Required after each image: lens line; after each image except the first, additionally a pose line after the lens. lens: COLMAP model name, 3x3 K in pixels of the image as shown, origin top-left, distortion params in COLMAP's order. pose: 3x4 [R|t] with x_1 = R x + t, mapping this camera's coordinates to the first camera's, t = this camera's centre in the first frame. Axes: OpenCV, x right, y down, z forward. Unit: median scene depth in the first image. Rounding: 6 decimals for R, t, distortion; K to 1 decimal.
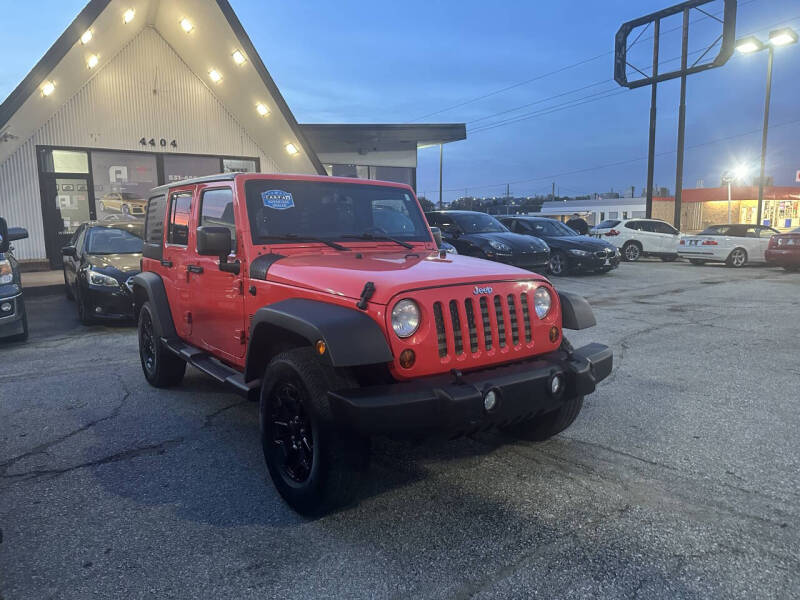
lens RADIAL K [[556.3, 0, 395.9], [0, 556.3, 298.1], [0, 0, 1]] dist [0.061879, -0.072350]
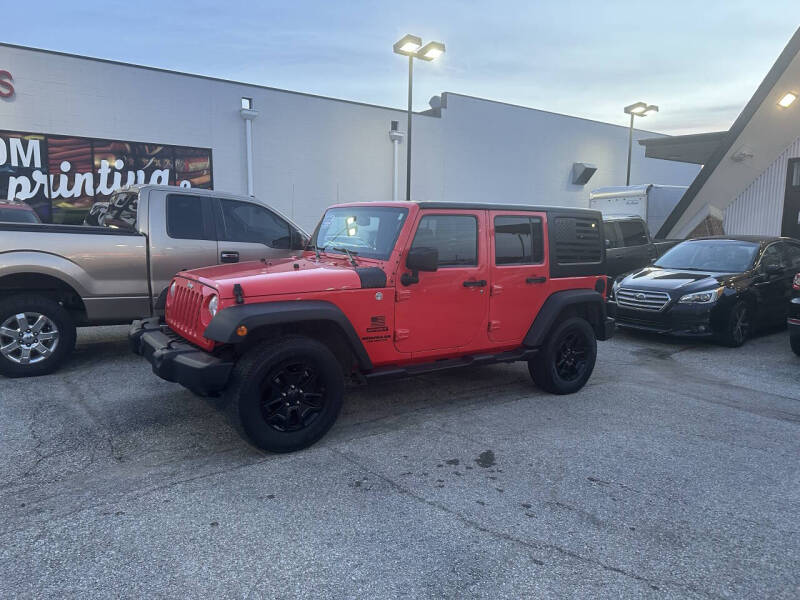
lens RADIAL K [[556.3, 0, 394.4], [0, 556.3, 303.8], [0, 0, 1]] dist [0.061879, -0.072350]
pose [[-0.001886, 0.141405, -0.989950, 1.114928], [-0.152977, 0.978259, 0.140027, -0.174716], [0.988228, 0.151704, 0.019787, 1.048271]]
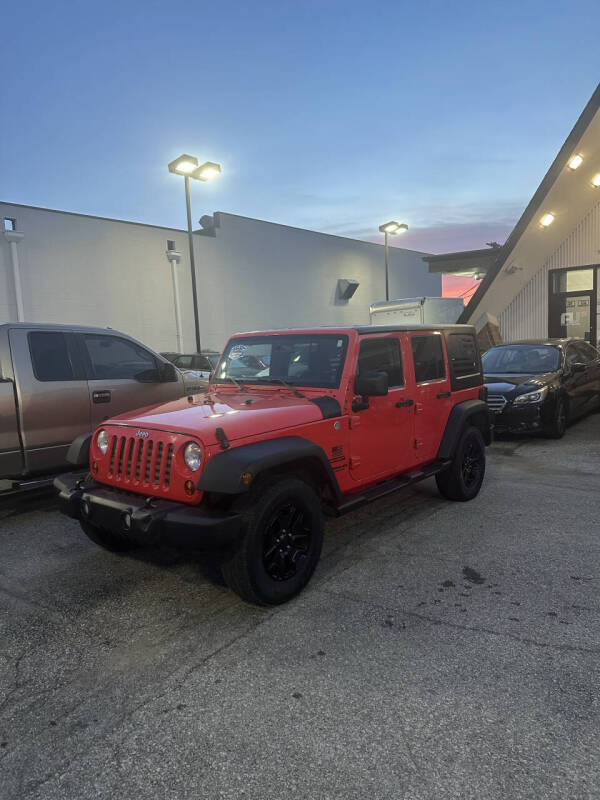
lens RADIAL K [[556.3, 0, 293.5], [0, 556.3, 405.2], [0, 0, 1]] dist [0.061879, -0.072350]
pose [[0.257713, 0.103879, -0.960621, 1.039528], [-0.090428, 0.992433, 0.083059, -0.153889], [0.961980, 0.065462, 0.265157, 0.694059]]
